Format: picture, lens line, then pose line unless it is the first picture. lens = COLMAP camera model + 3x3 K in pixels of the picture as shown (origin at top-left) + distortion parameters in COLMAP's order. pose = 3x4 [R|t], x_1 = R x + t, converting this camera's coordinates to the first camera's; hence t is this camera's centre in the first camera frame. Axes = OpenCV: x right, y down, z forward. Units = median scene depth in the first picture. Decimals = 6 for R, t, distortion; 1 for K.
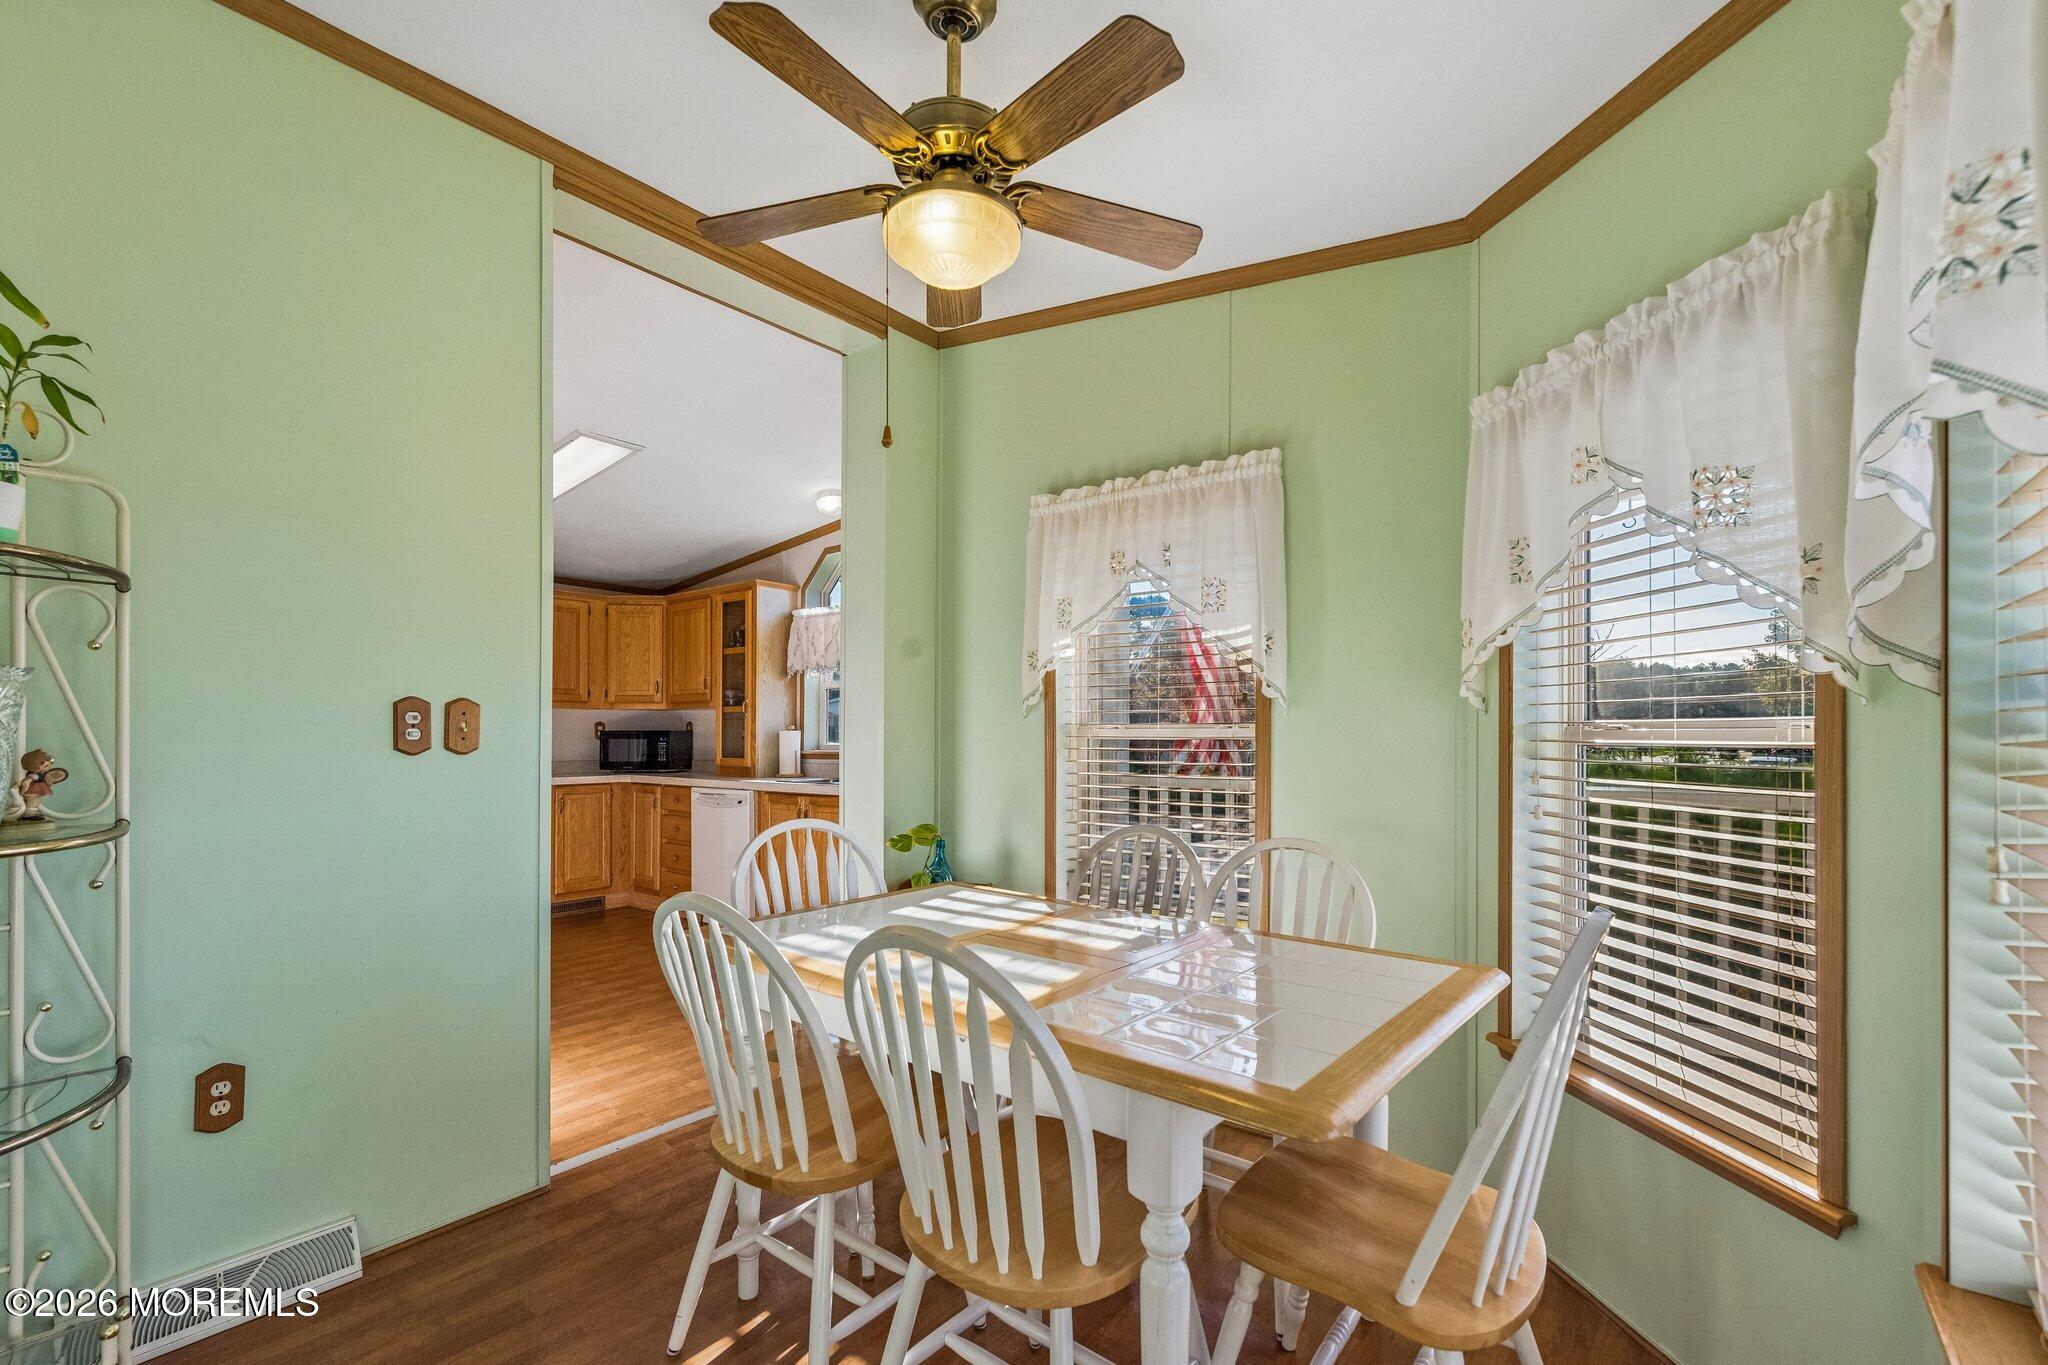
lens RADIAL K [[889.3, 0, 1029.6], [0, 889.3, 717.7], [0, 0, 1]] dist [0.000299, -0.000090]
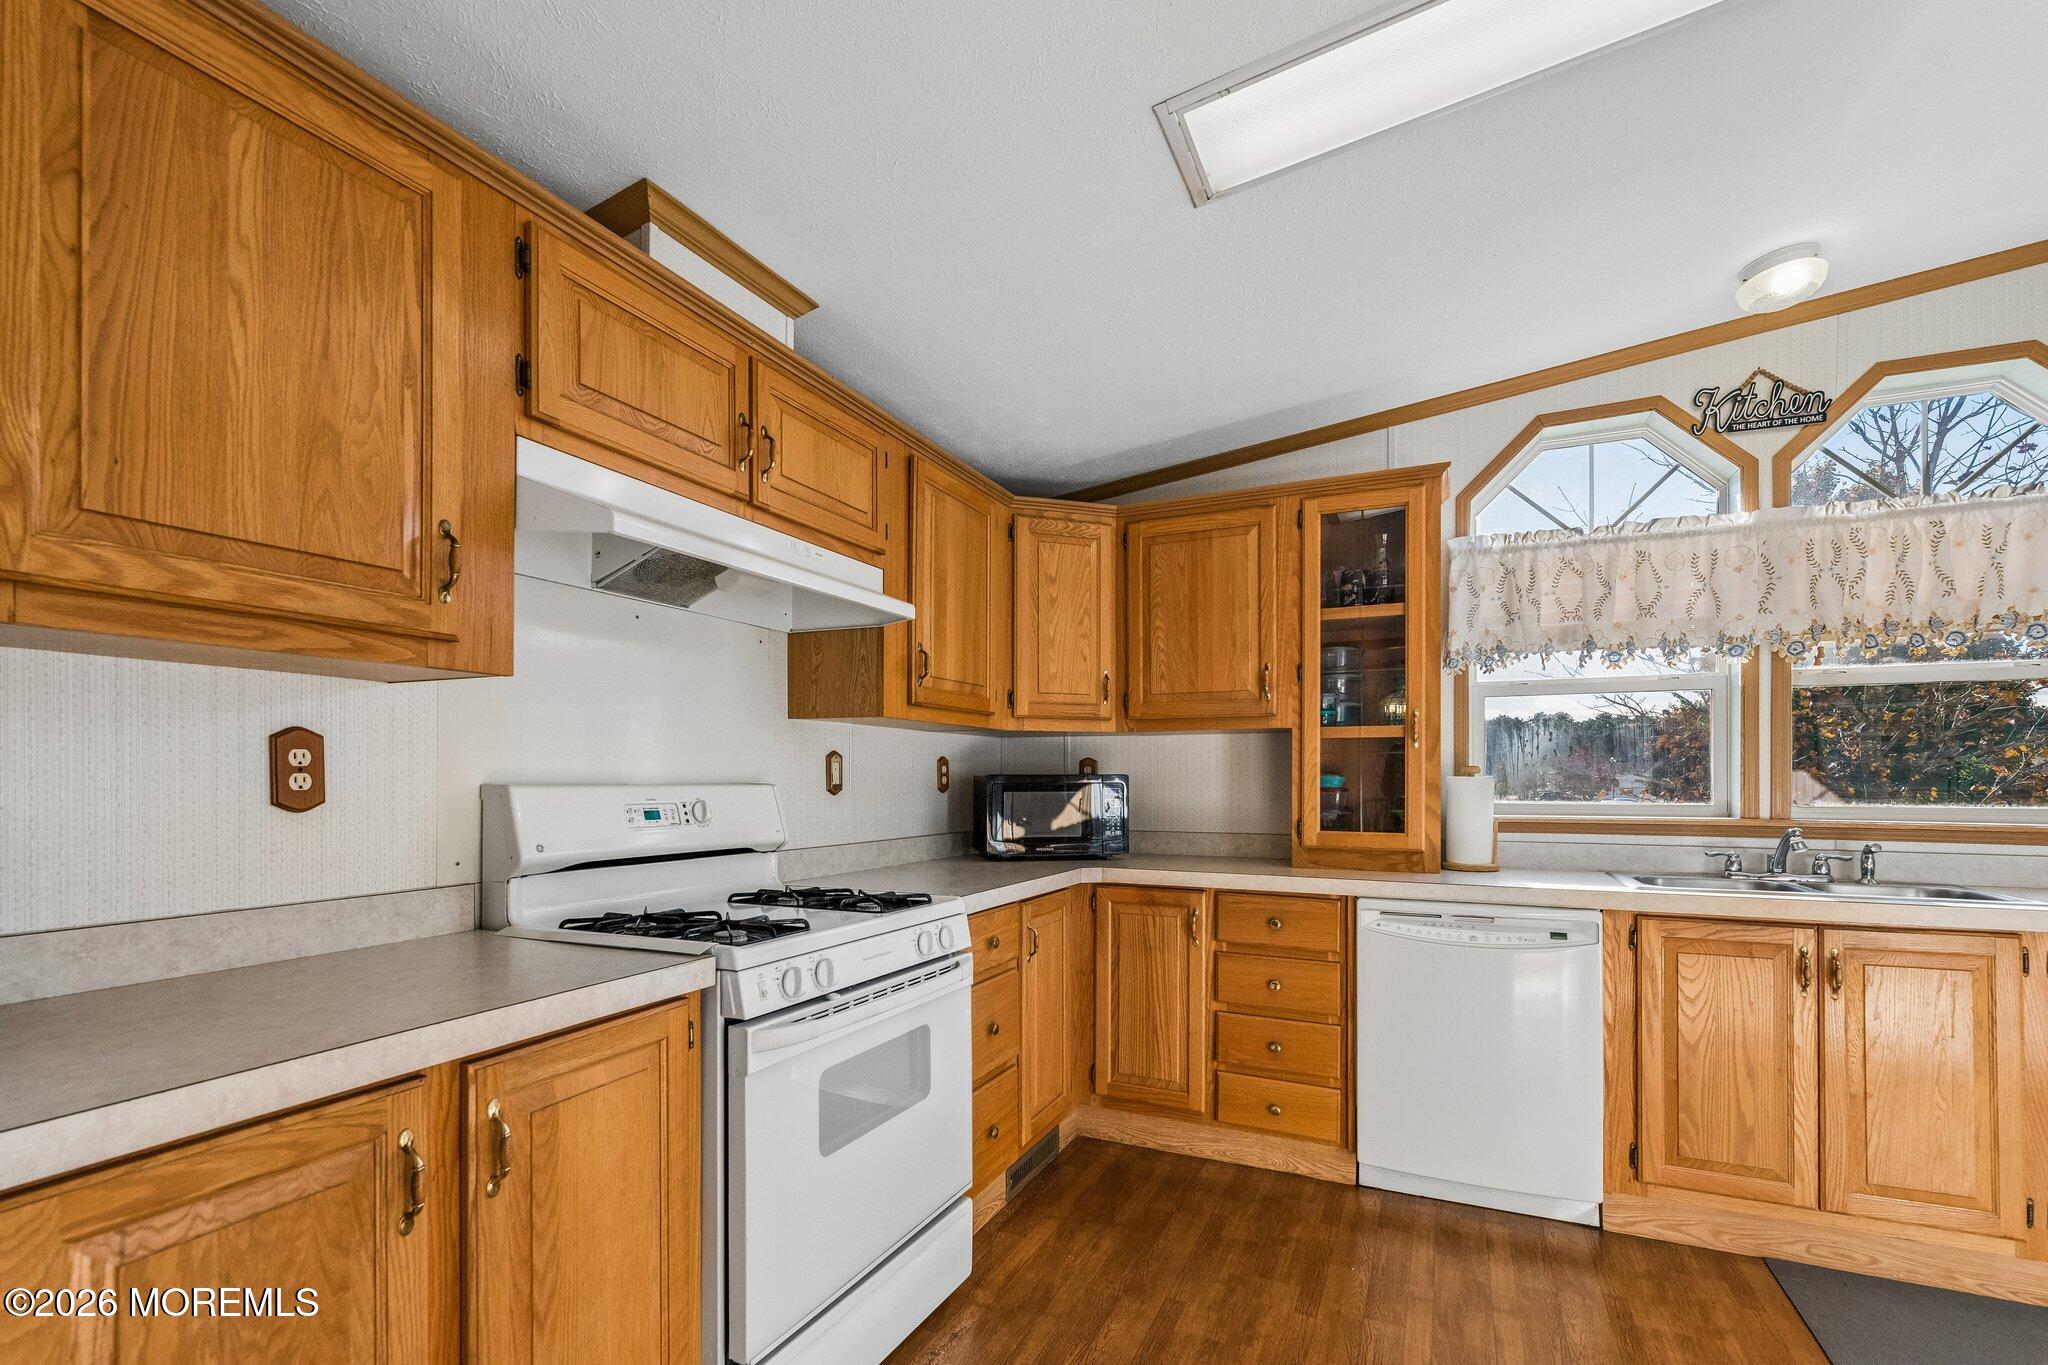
lens RADIAL K [[914.1, 0, 1021.7], [0, 914.1, 775.0], [0, 0, 1]] dist [0.000639, -0.000335]
pose [[0.975408, 0.002243, 0.220394, -0.620812], [-0.005515, 0.999884, 0.014229, 0.007943], [-0.220337, -0.015094, 0.975307, 0.549034]]
